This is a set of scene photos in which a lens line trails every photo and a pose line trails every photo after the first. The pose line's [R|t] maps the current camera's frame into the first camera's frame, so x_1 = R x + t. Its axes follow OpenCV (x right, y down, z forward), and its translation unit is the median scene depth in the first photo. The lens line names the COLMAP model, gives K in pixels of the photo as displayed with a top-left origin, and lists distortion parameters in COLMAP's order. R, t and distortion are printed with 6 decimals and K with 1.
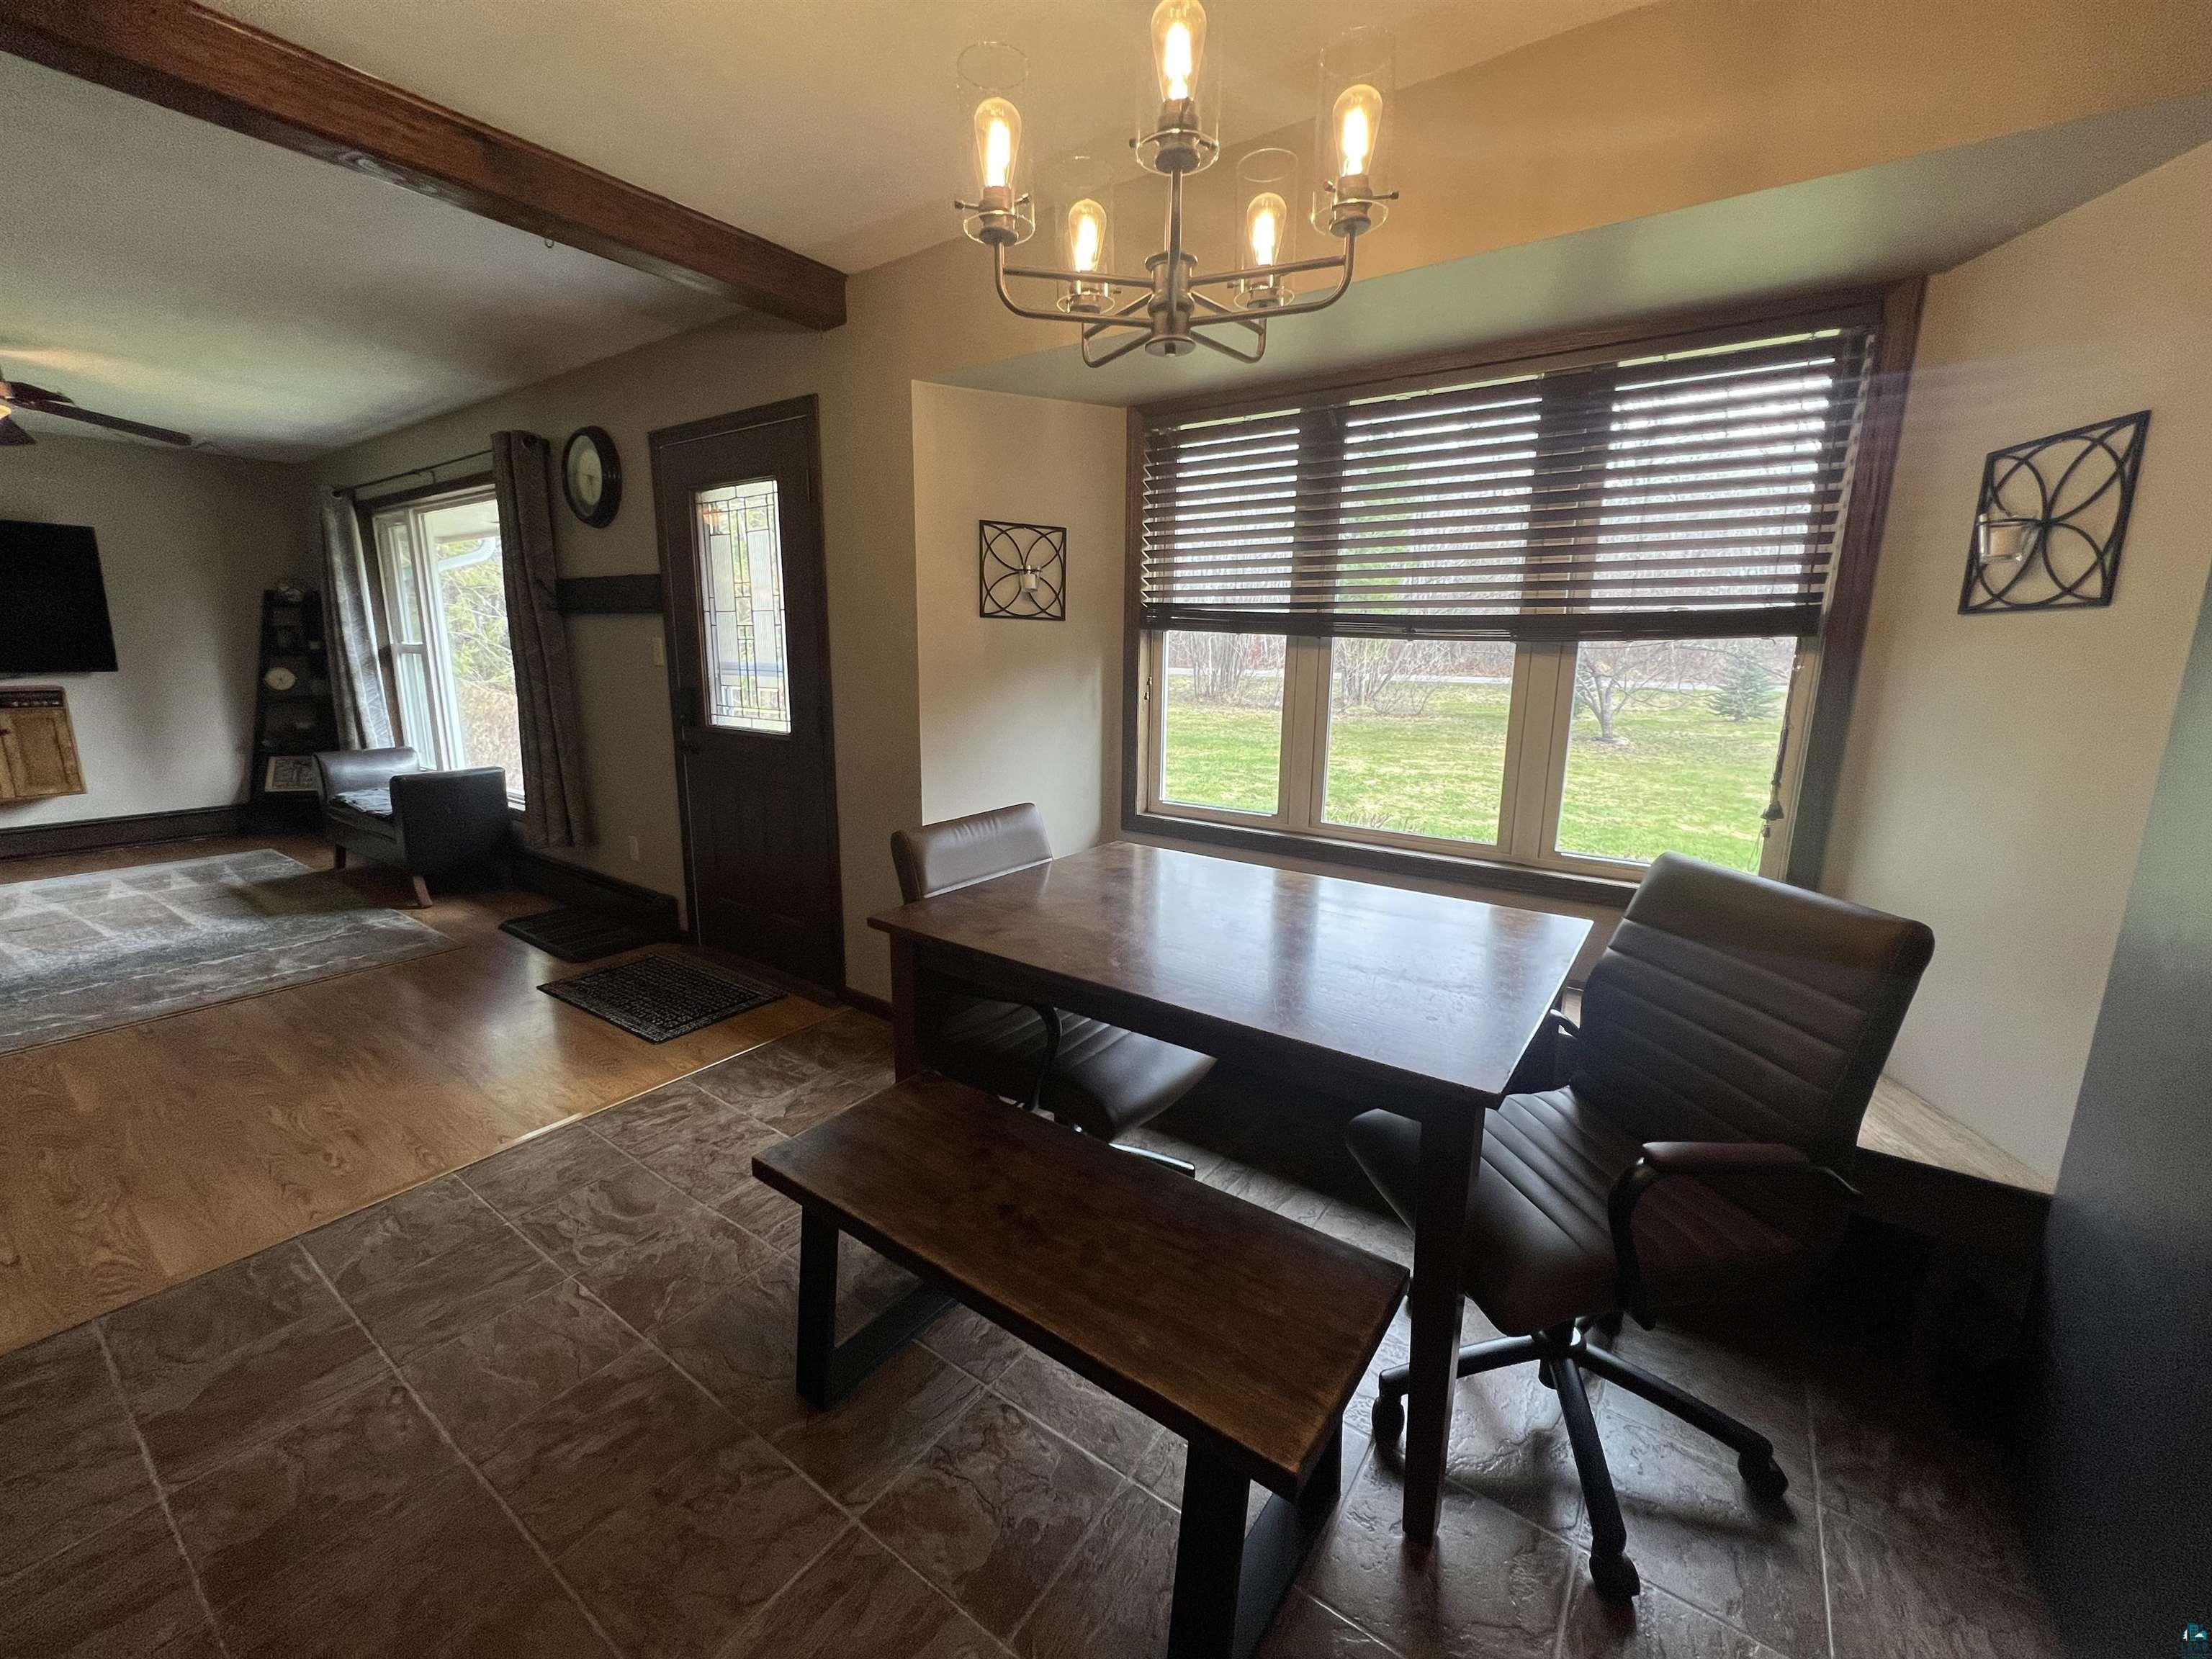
lens RADIAL K [[883.4, 0, 1134.8], [0, 883.4, 818.6], [0, 0, 1]] dist [-0.000775, -0.001148]
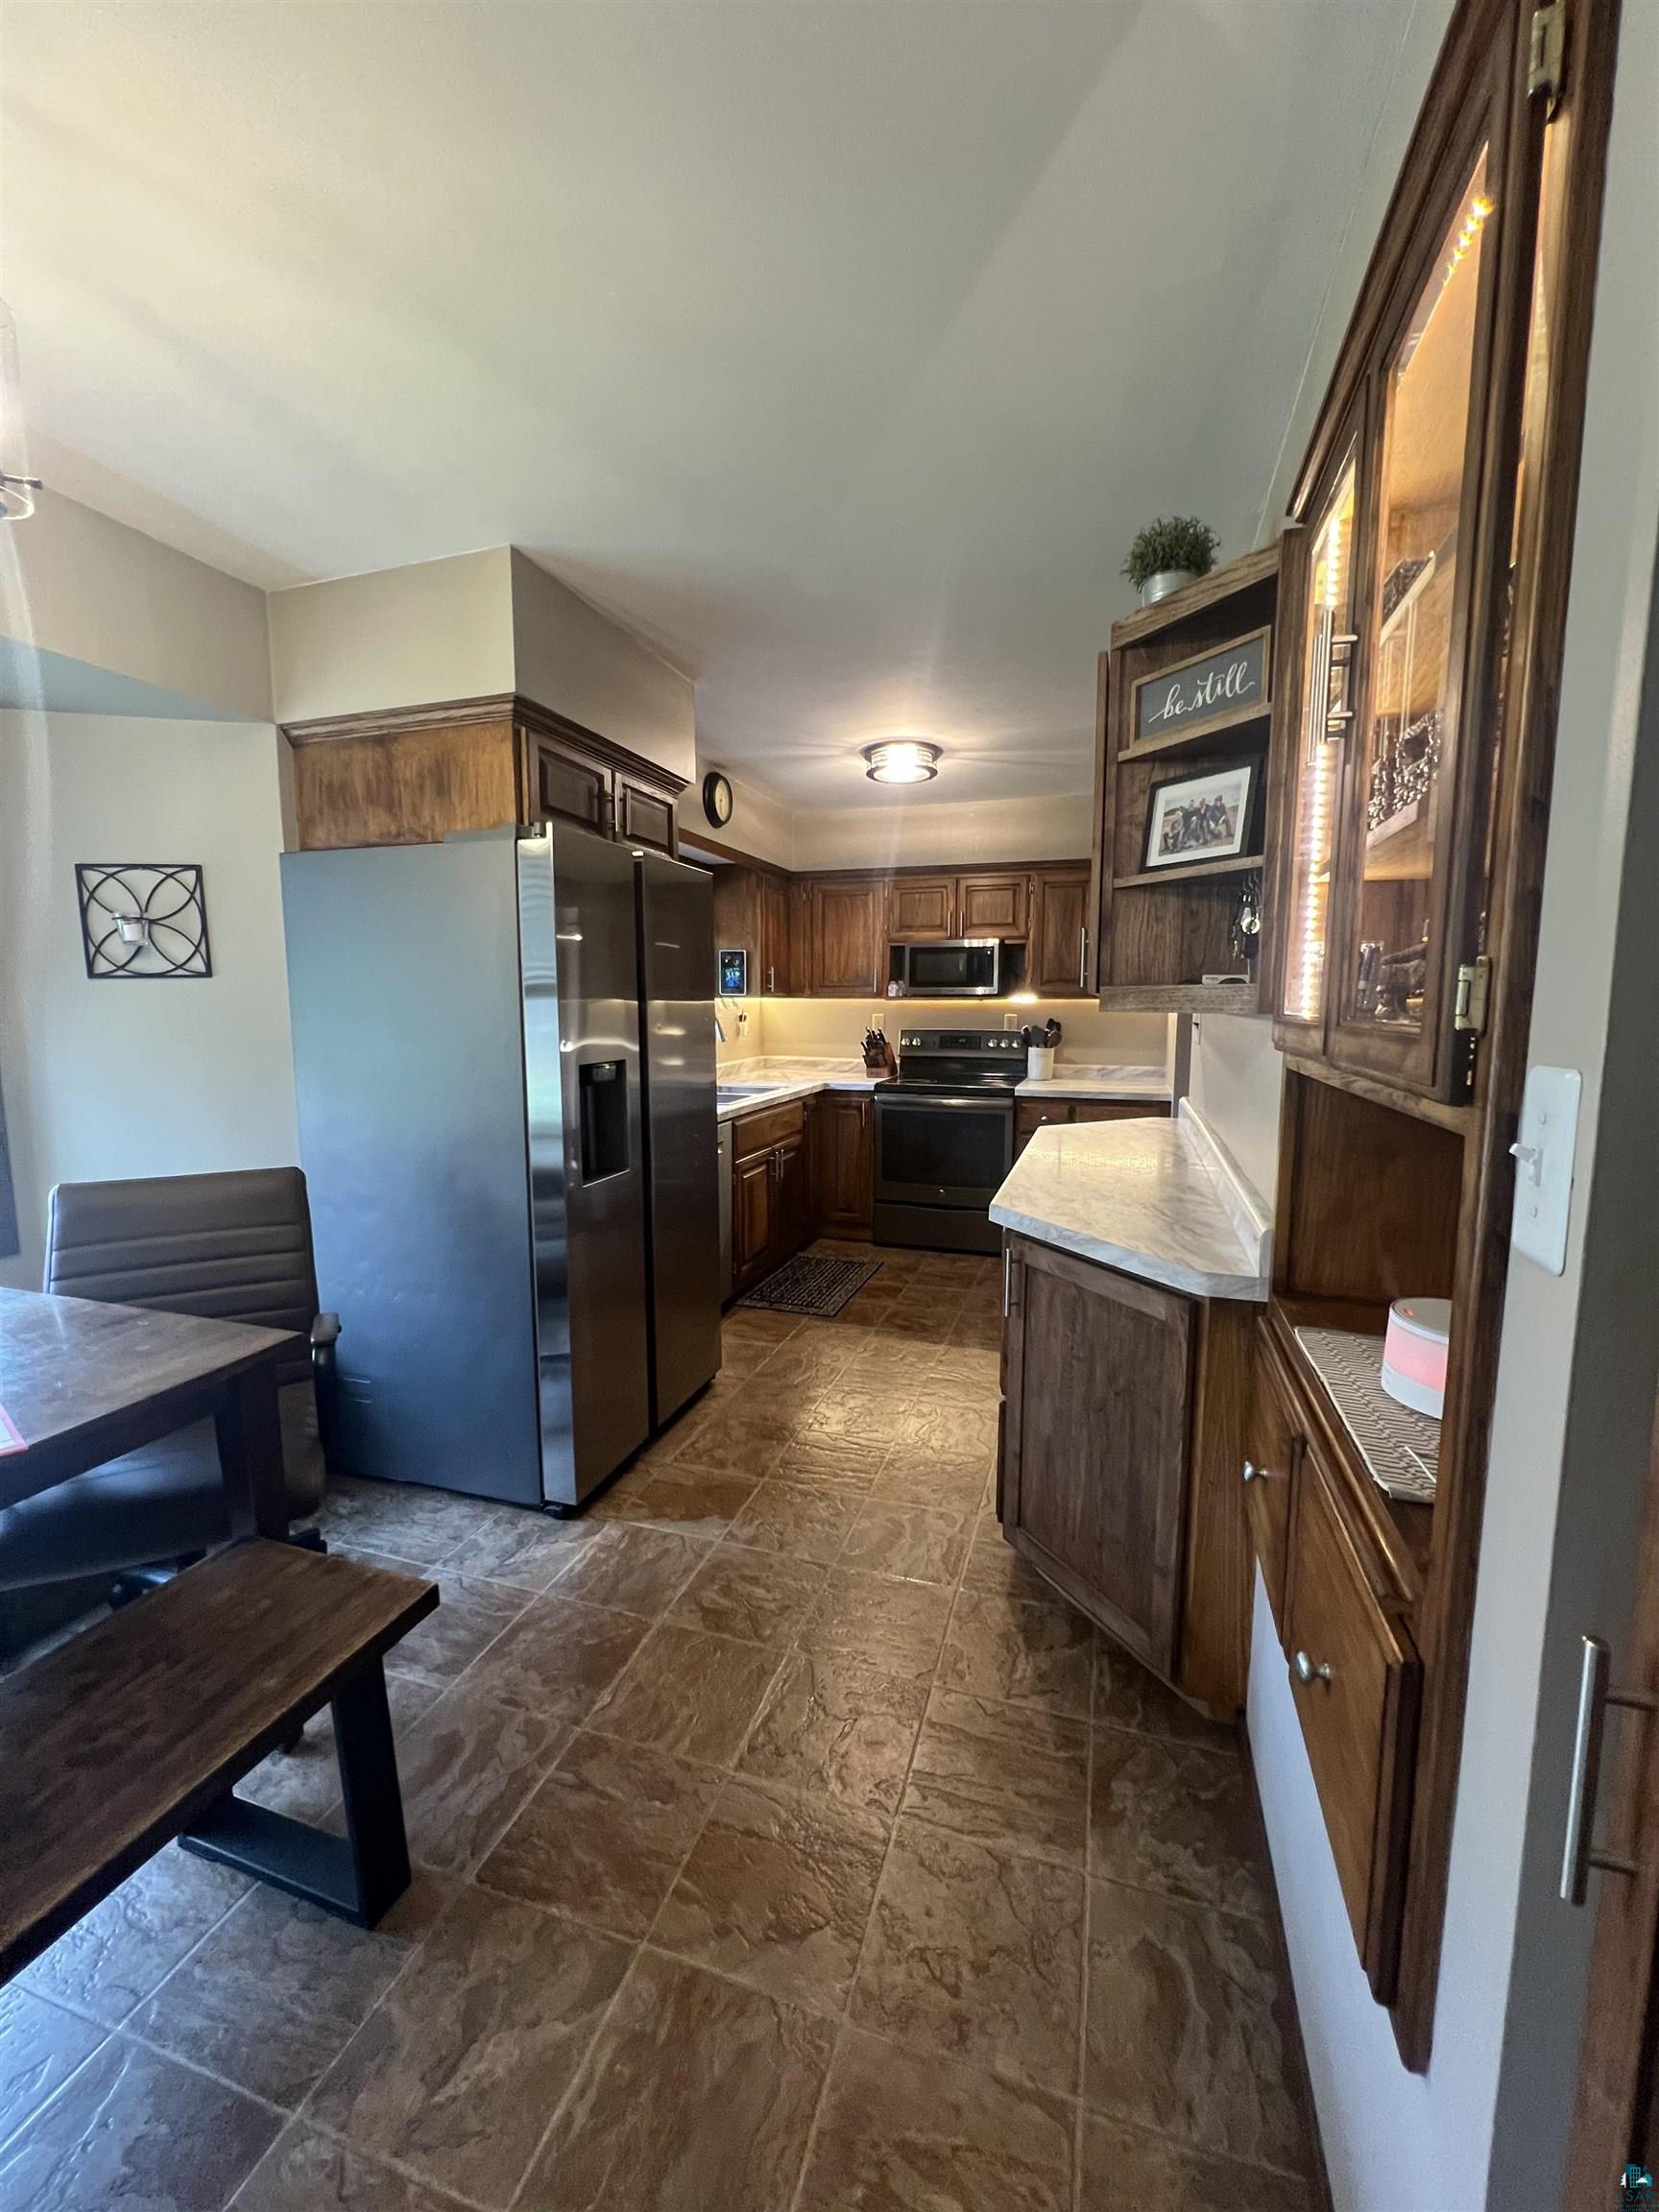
lens RADIAL K [[883.4, 0, 823.9], [0, 883.4, 1115.8], [0, 0, 1]] dist [-0.000775, -0.001148]
pose [[-0.281034, -0.129907, 0.950865, -0.282419], [0.192093, 0.963131, 0.188357, -0.026855], [-0.940277, 0.235589, -0.245719, 0.127144]]
